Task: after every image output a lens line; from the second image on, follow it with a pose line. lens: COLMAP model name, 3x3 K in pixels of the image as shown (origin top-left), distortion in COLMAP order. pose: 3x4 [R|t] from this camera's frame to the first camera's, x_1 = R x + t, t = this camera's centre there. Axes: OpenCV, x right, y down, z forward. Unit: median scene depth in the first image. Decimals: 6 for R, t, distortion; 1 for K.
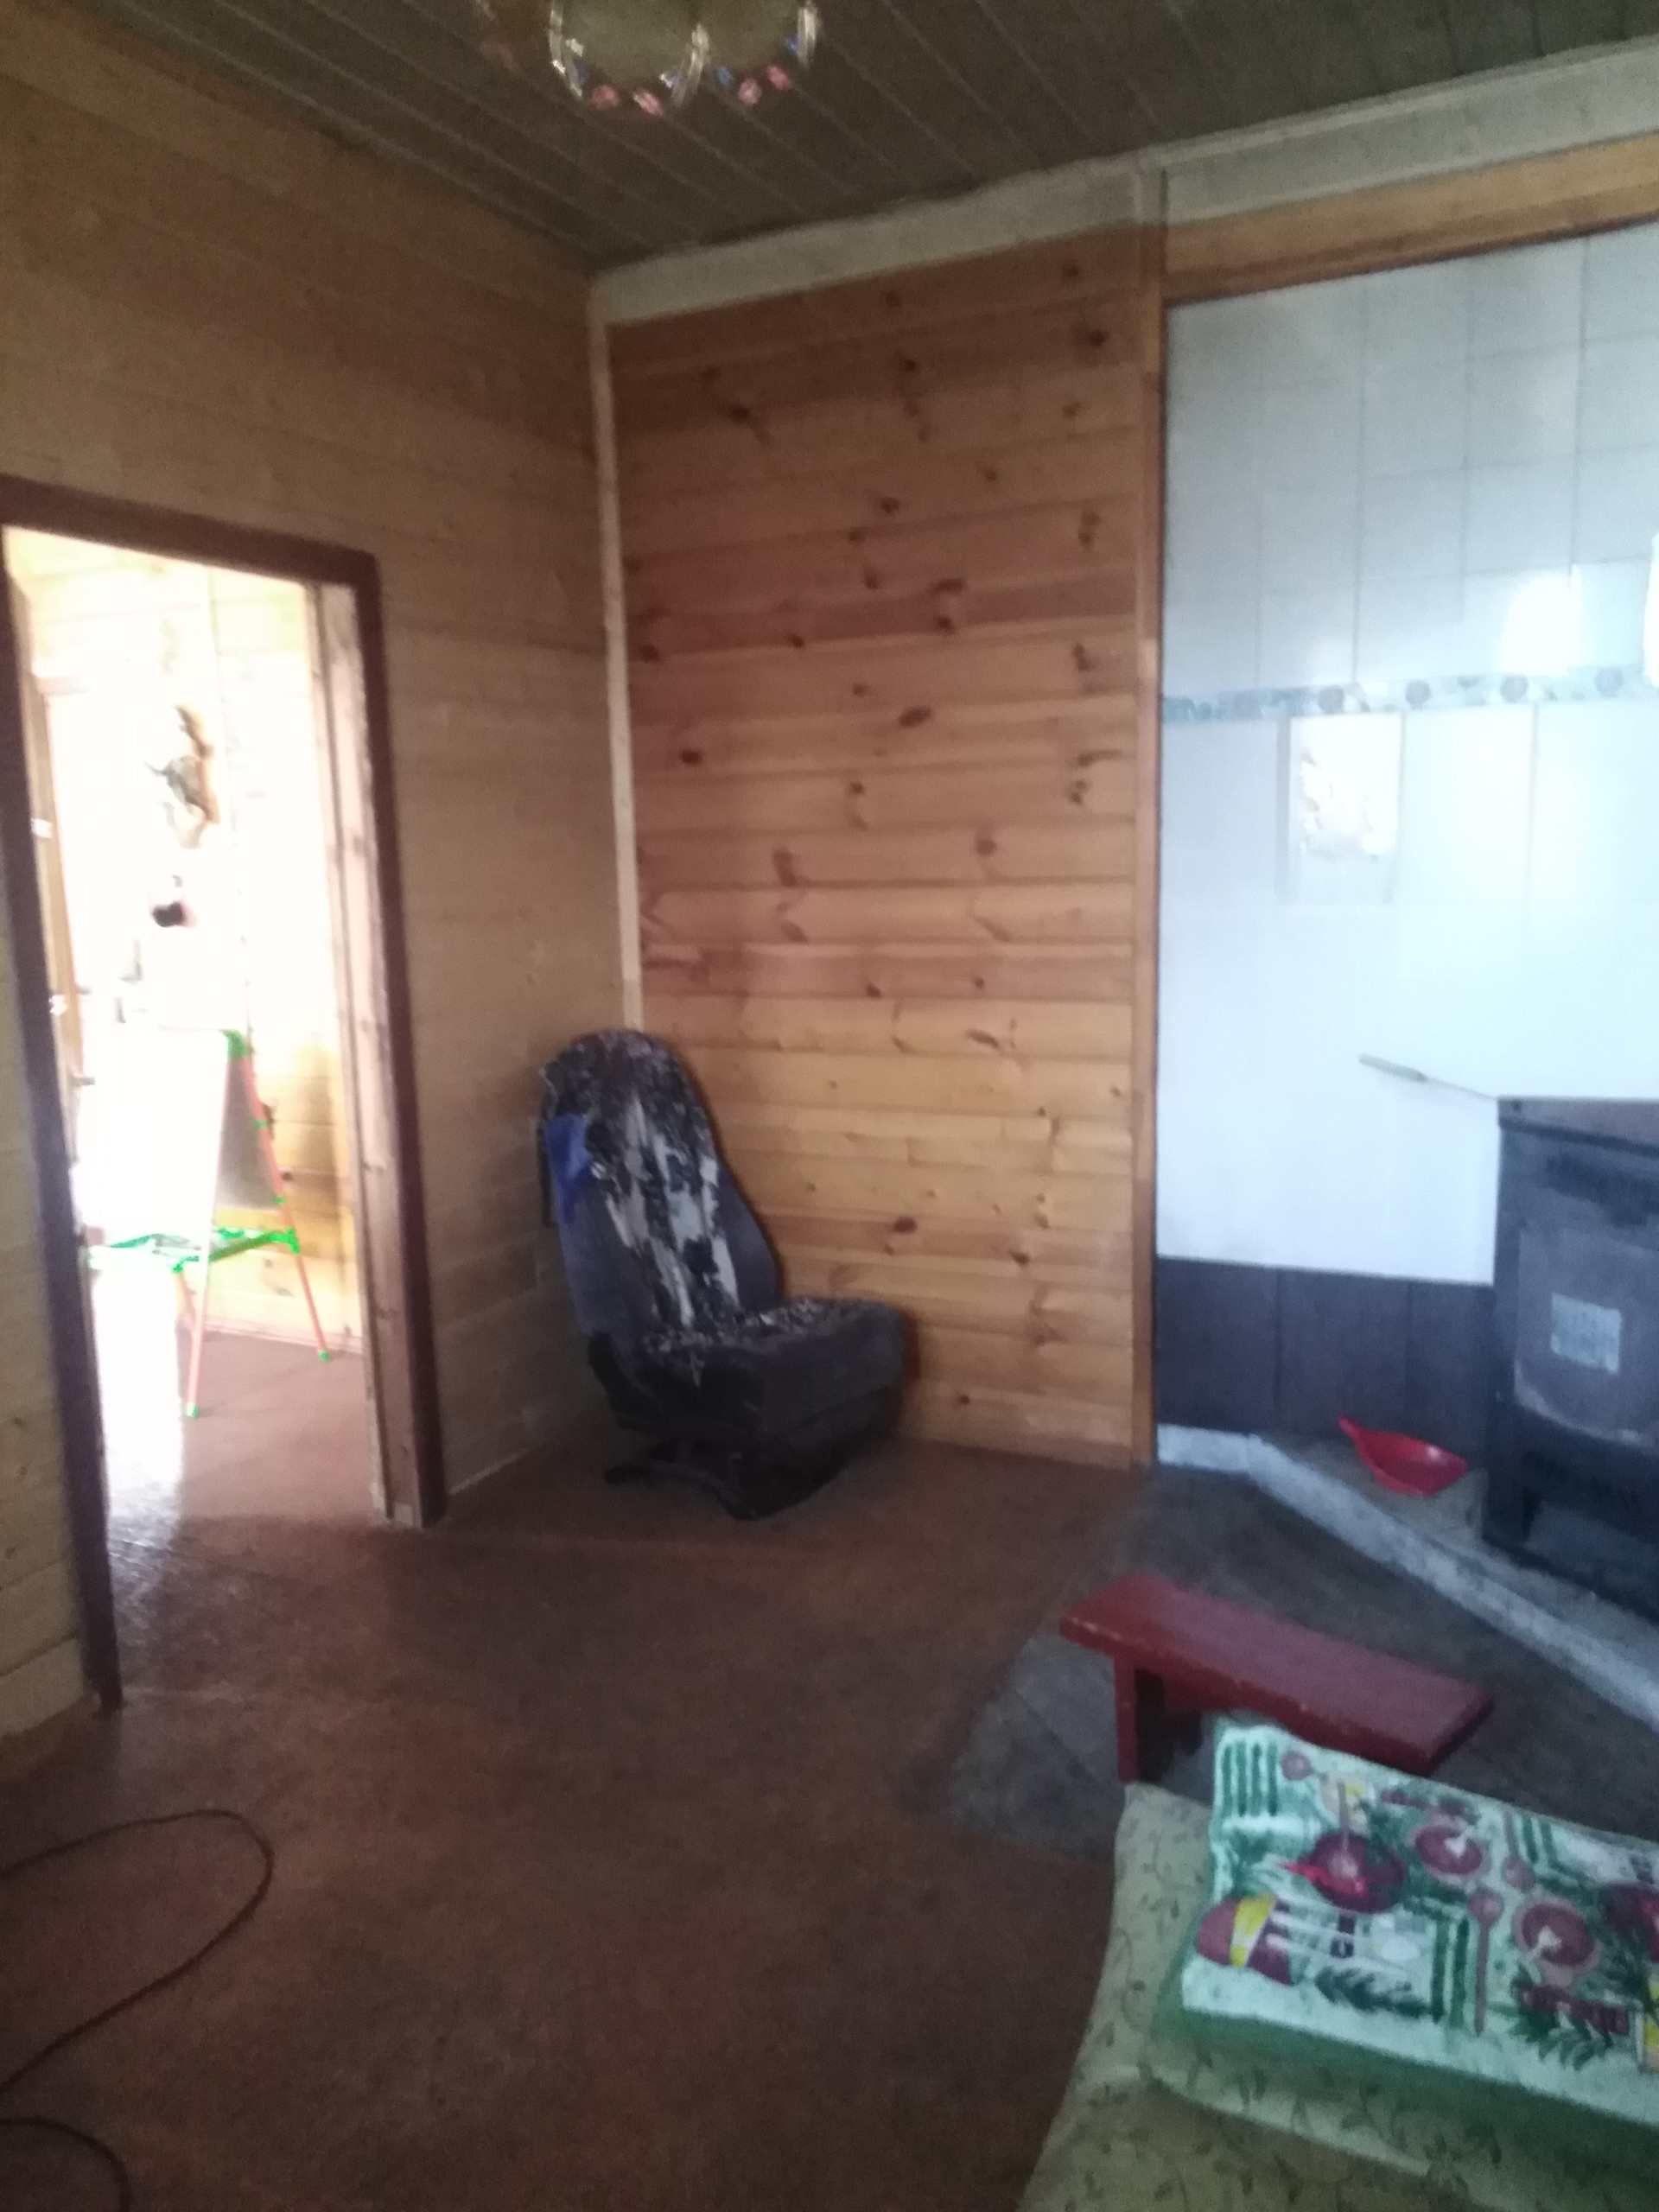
lens RADIAL K [[1655.6, 0, 835.4], [0, 1655.6, 1110.5], [0, 0, 1]] dist [0.018646, -0.006880]
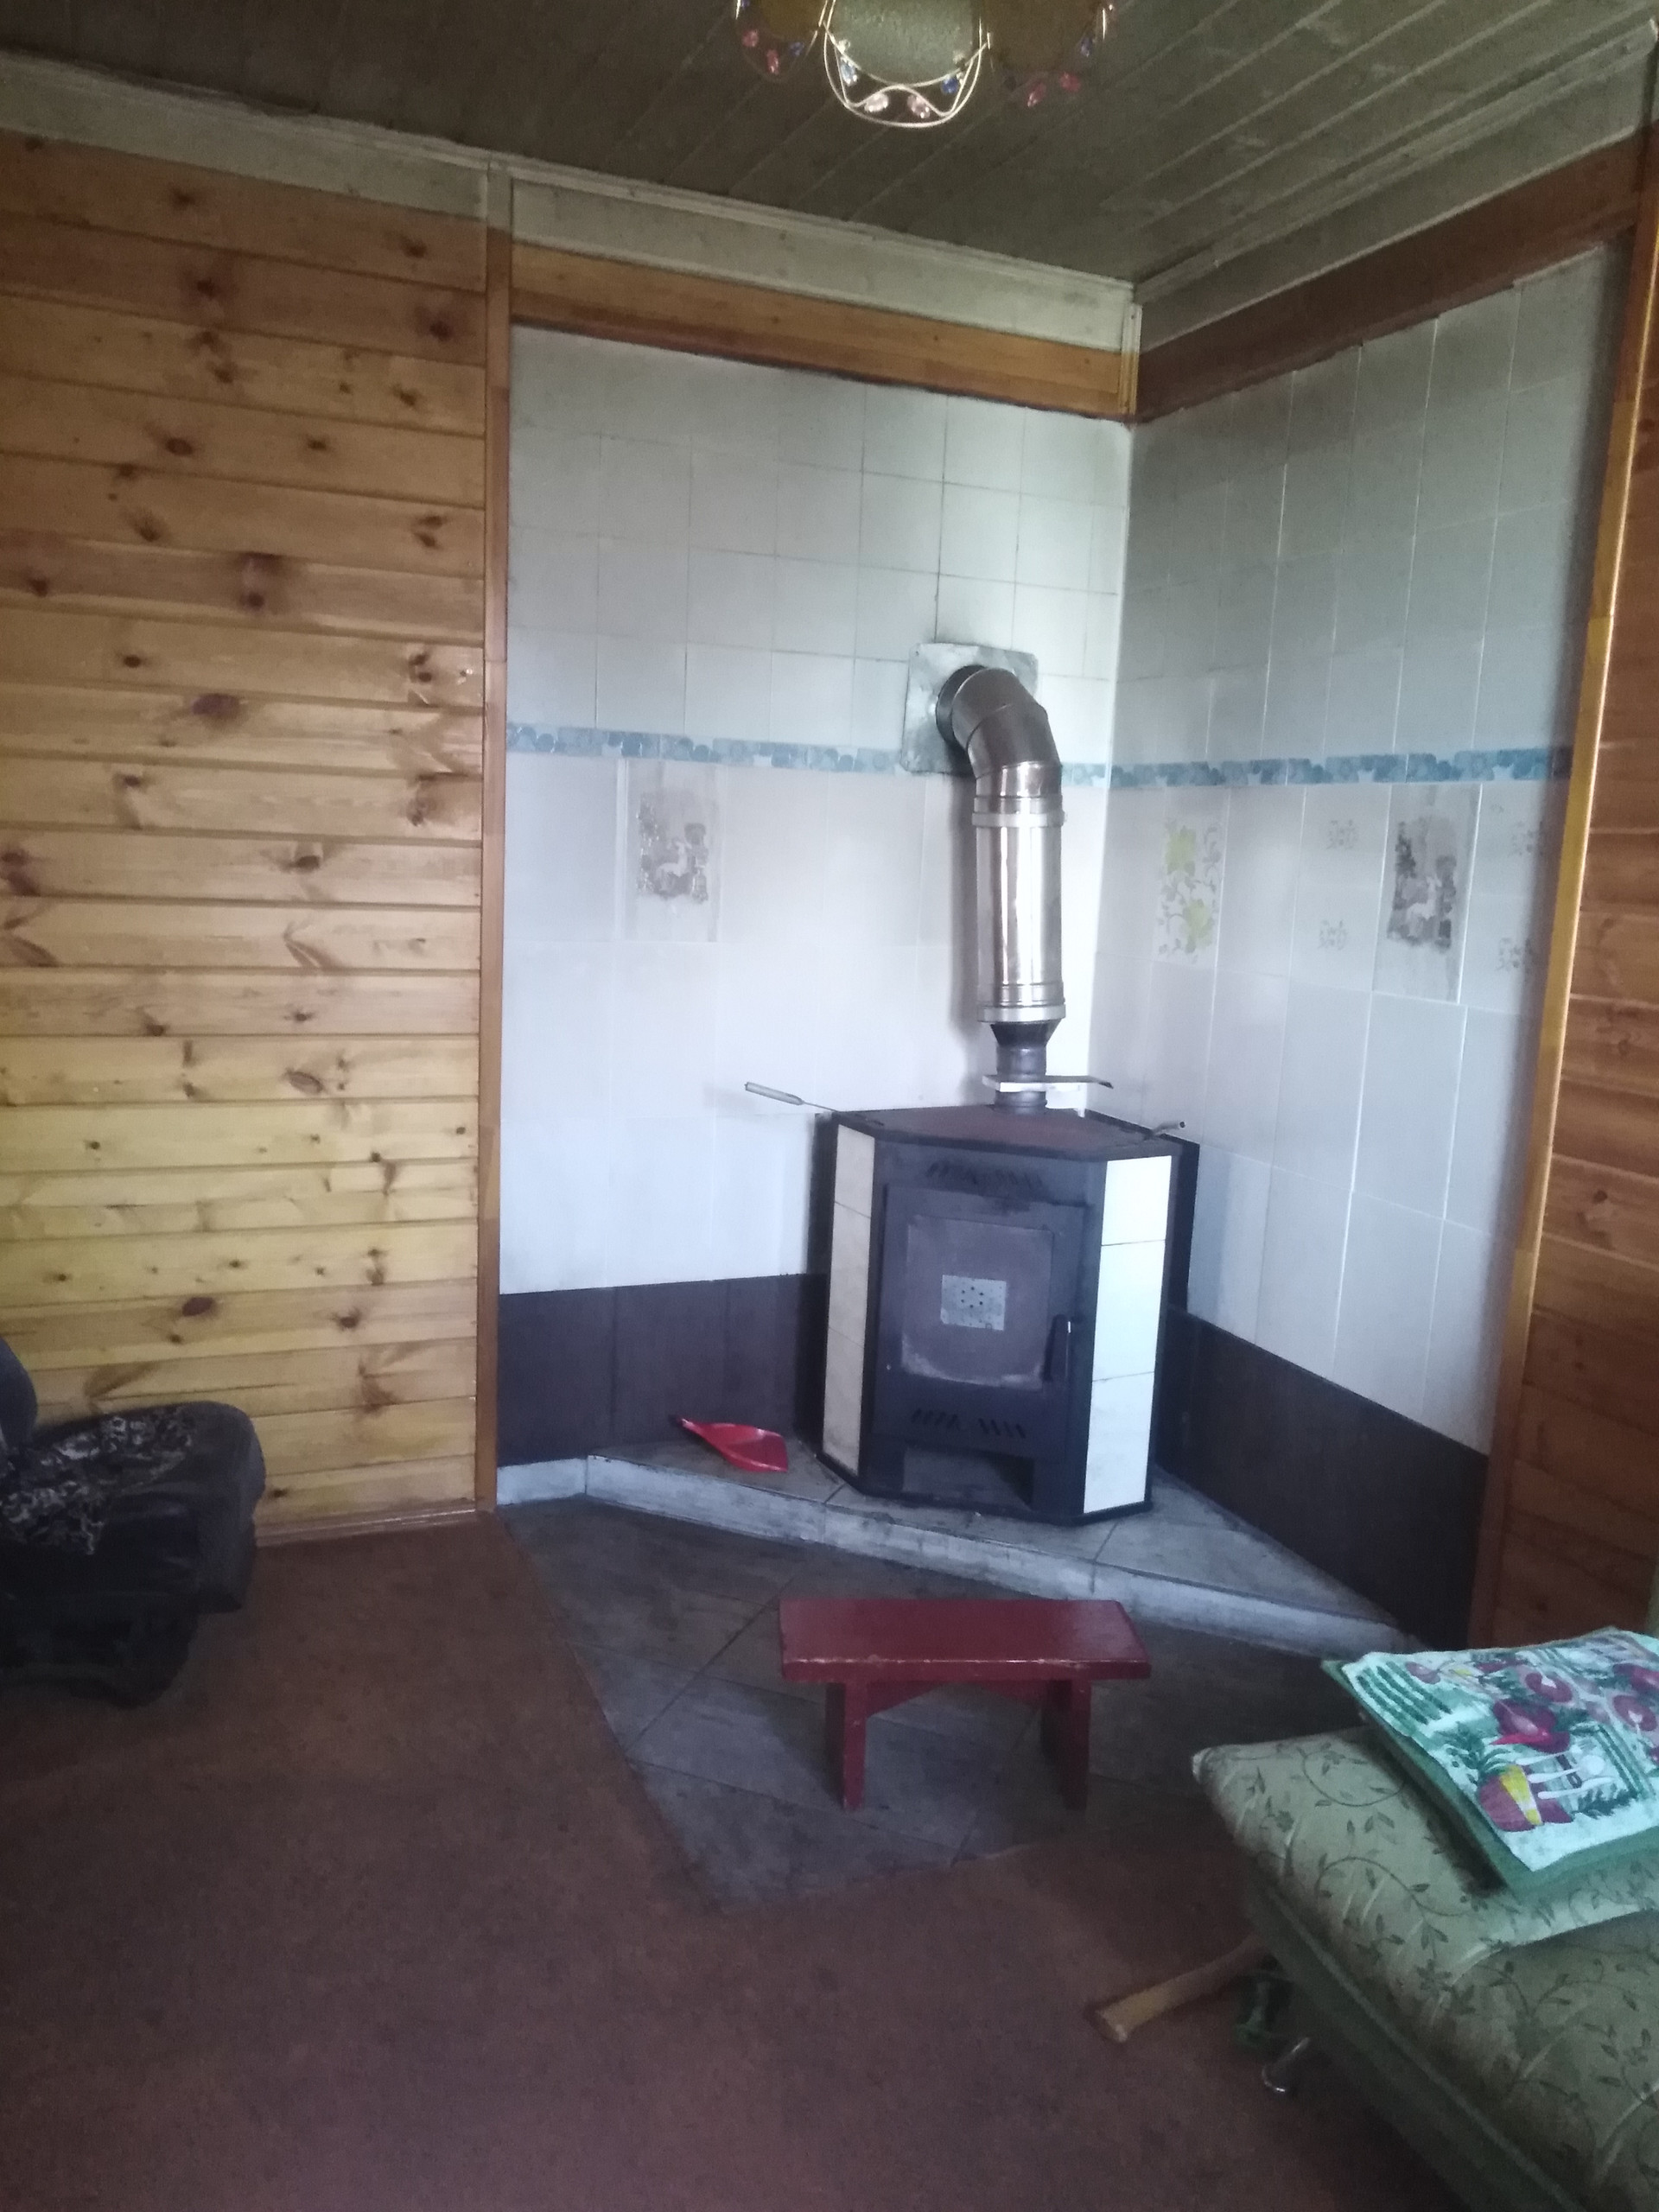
lens RADIAL K [[1655.6, 0, 834.4], [0, 1655.6, 1101.8], [0, 0, 1]] dist [0.018646, -0.006880]
pose [[0.646793, -0.063133, 0.760048, -0.487984], [0.057321, 0.997773, 0.034099, -0.056044], [-0.760509, 0.021512, 0.648971, 0.260097]]
